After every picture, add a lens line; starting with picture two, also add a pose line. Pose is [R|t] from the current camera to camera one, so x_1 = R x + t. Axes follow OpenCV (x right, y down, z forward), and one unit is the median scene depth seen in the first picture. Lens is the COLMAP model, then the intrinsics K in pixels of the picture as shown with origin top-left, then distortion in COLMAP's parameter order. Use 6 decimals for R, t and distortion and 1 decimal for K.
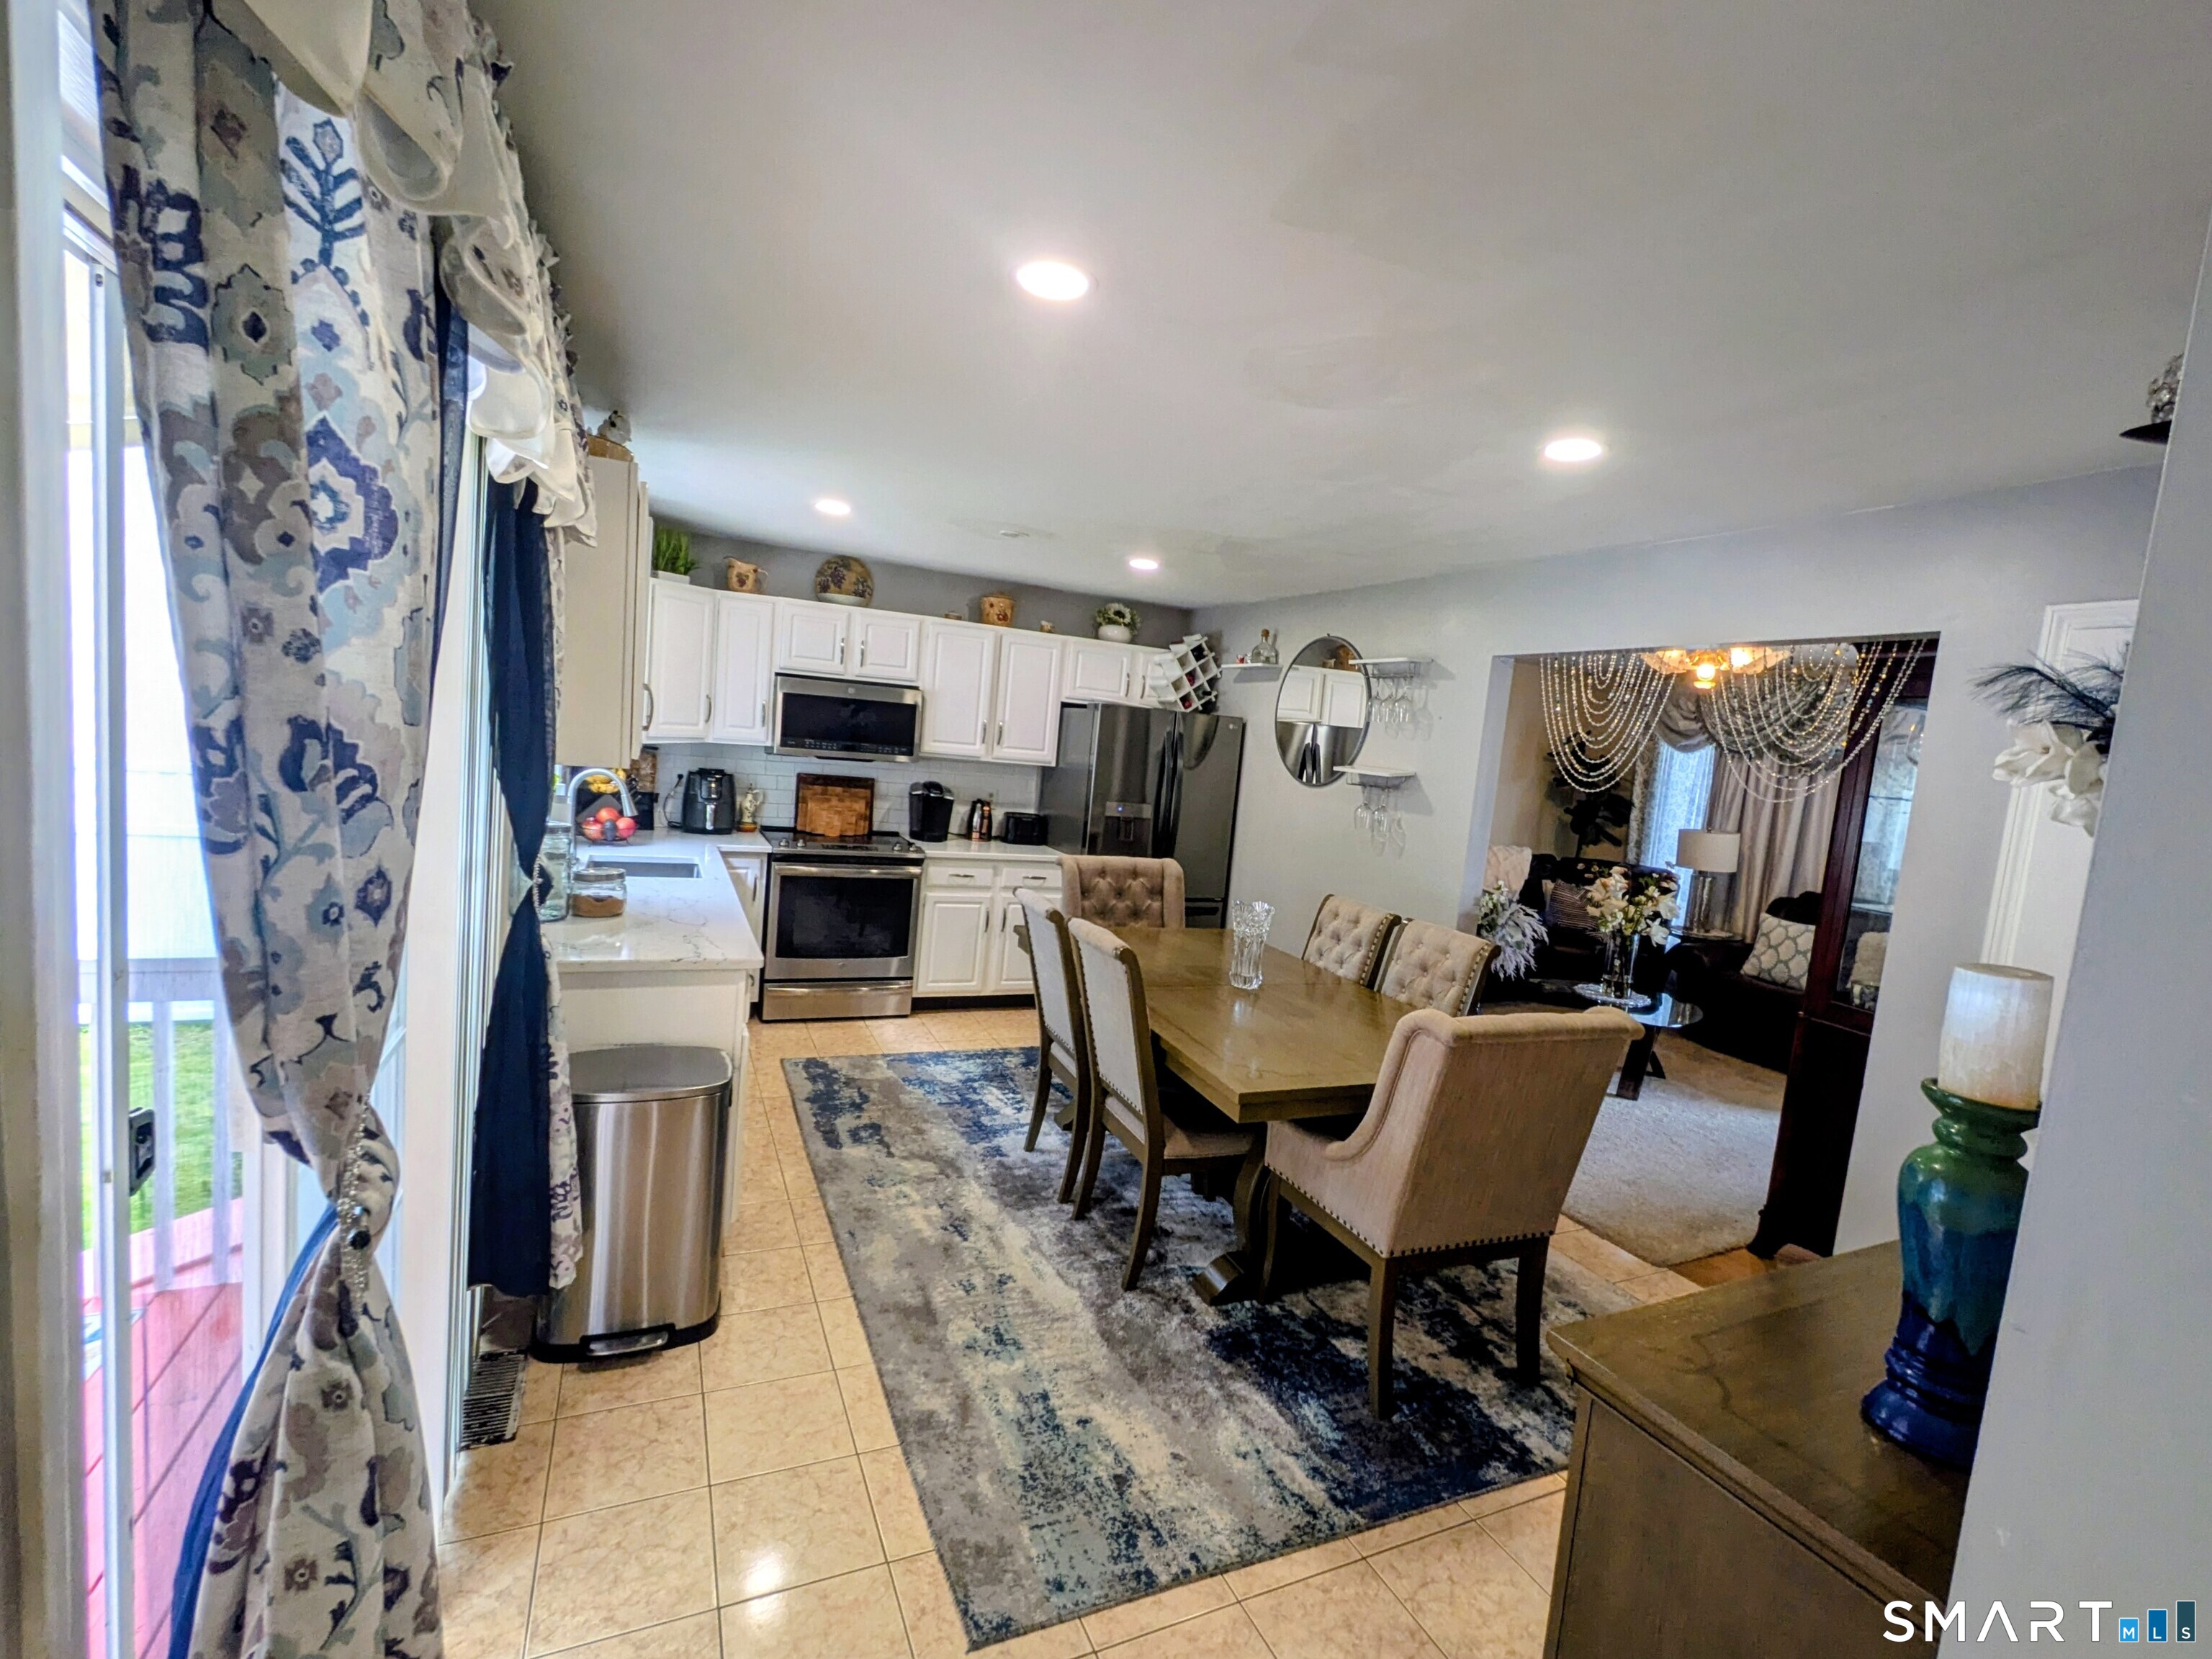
lens RADIAL K [[978.9, 0, 1105.5], [0, 978.9, 826.6], [0, 0, 1]] dist [0.000852, 0.000081]
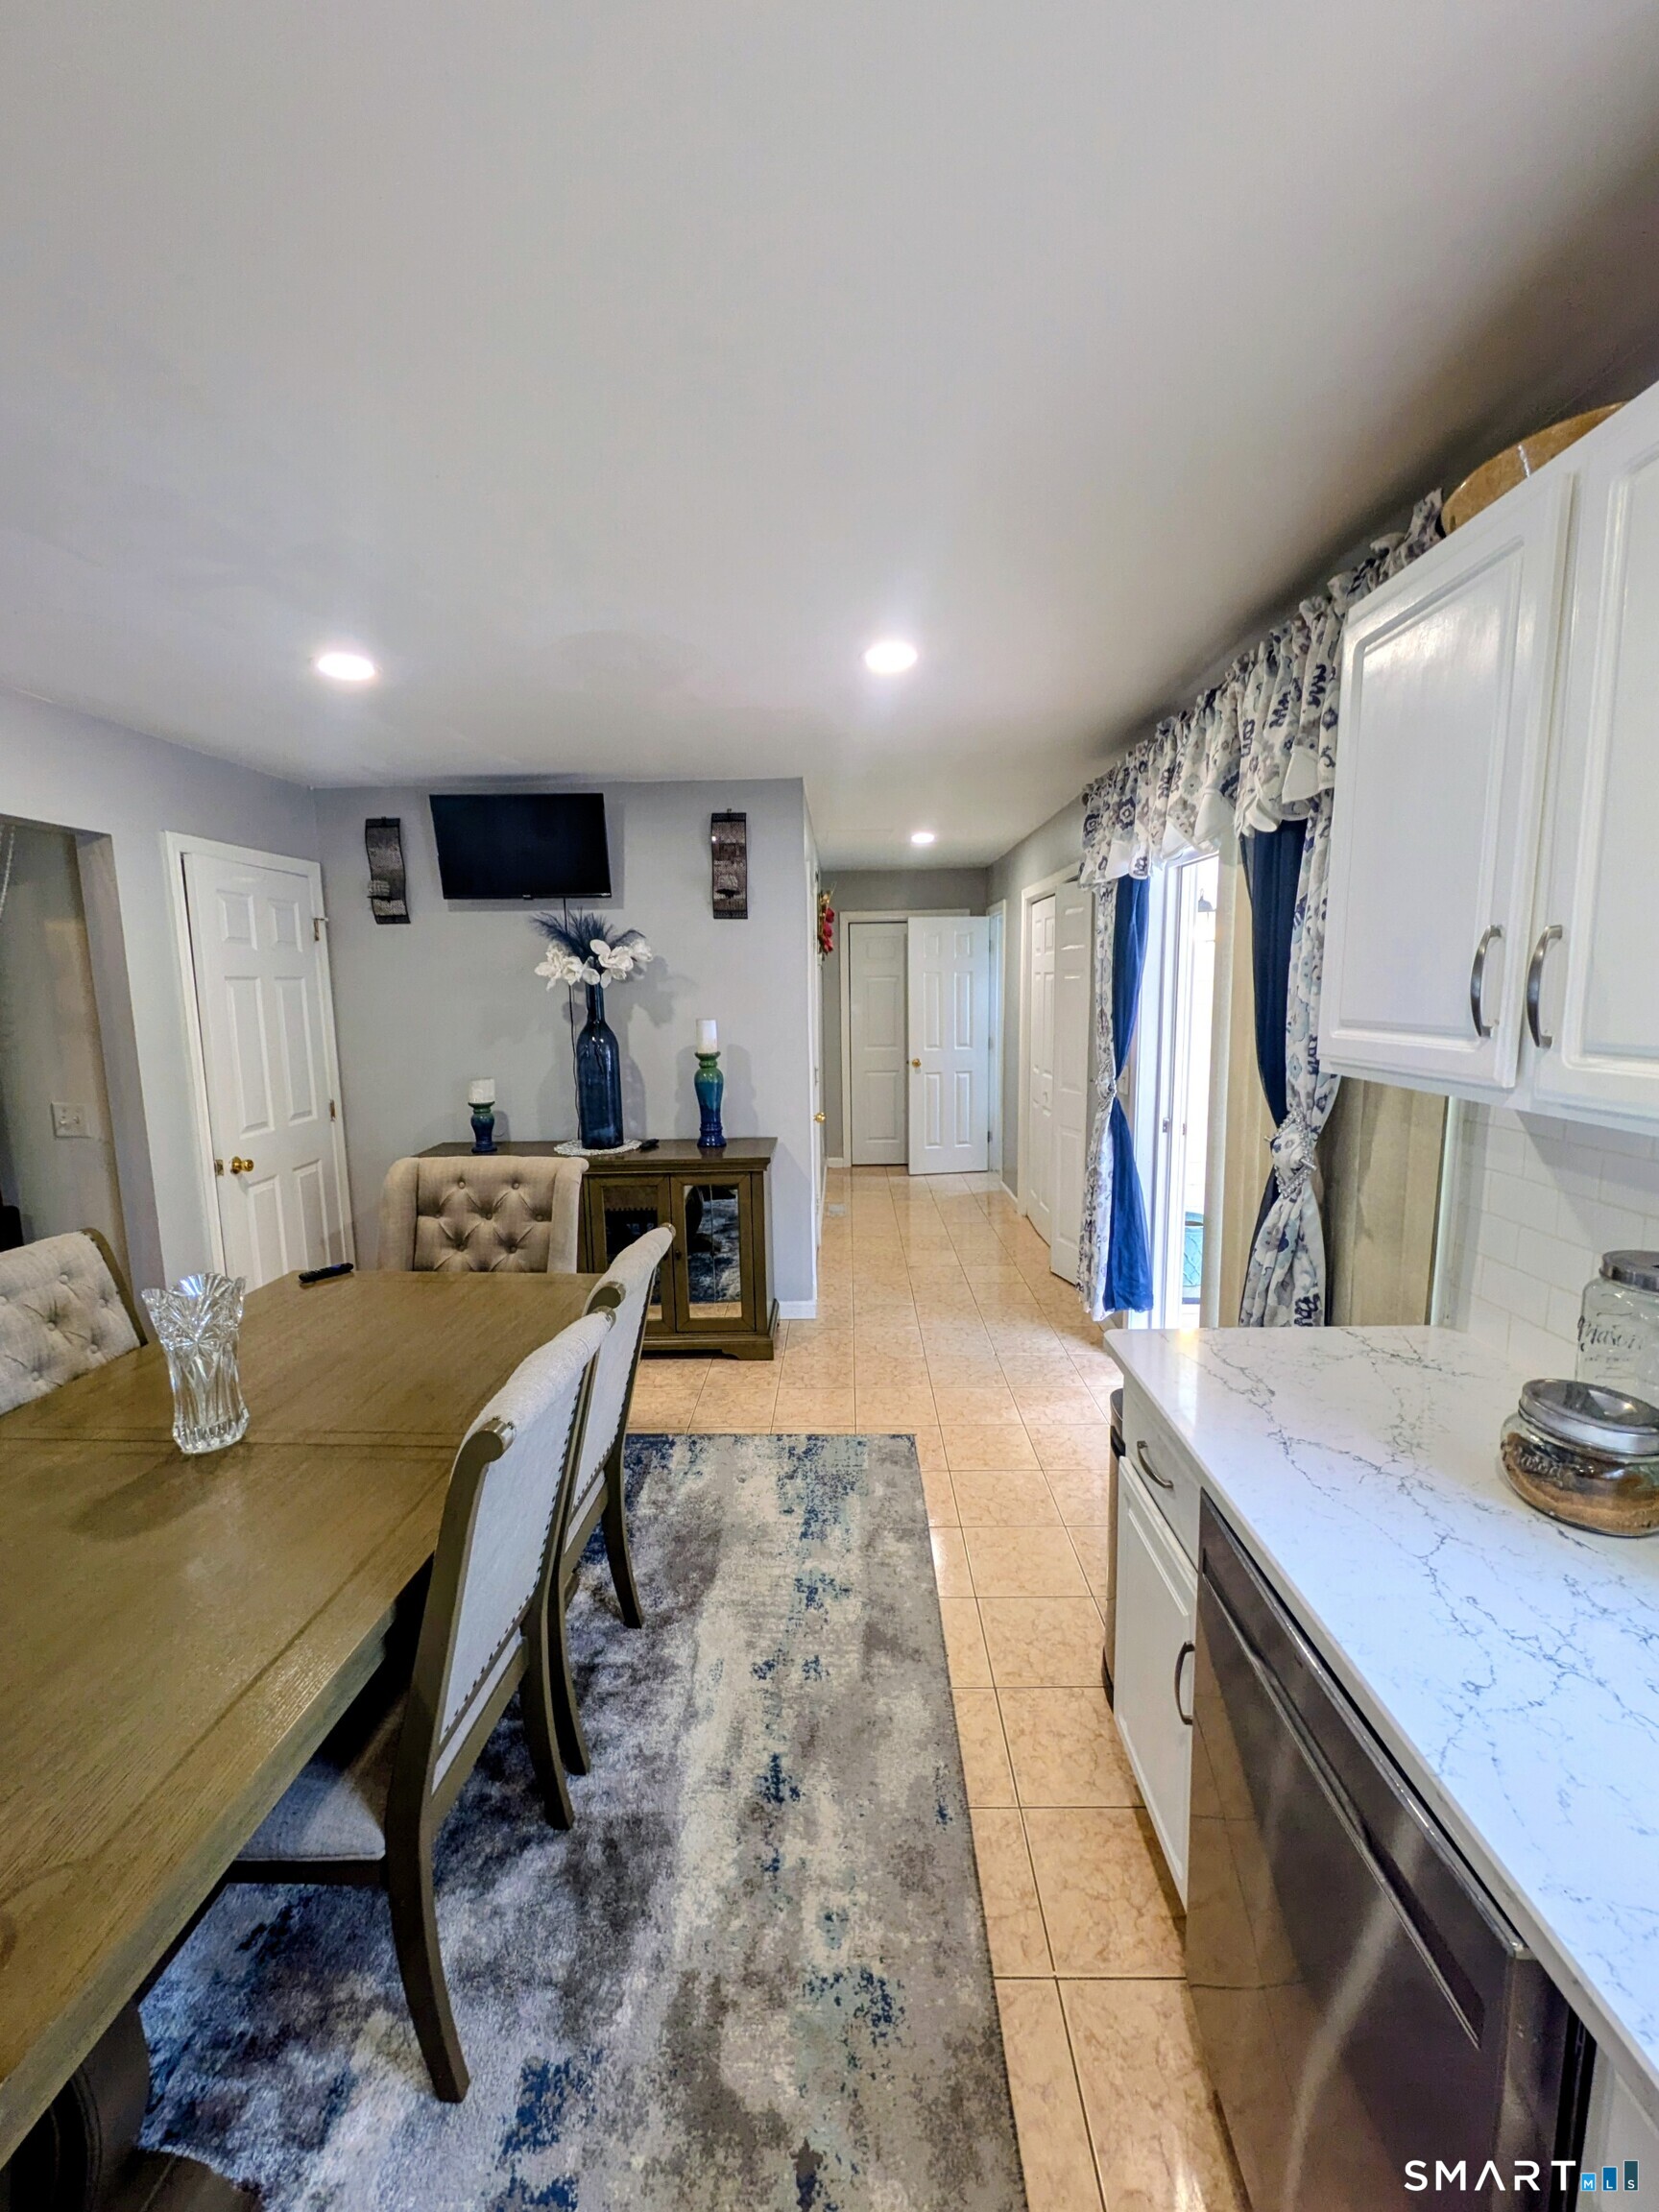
lens RADIAL K [[898.6, 0, 831.2], [0, 898.6, 1103.3], [0, 0, 1]] dist [-0.000753, -0.000100]
pose [[-0.899034, -0.133697, 0.416968, -0.440503], [-0.022688, 0.965191, 0.260562, -0.193657], [-0.437290, 0.224794, -0.870773, 1.680173]]
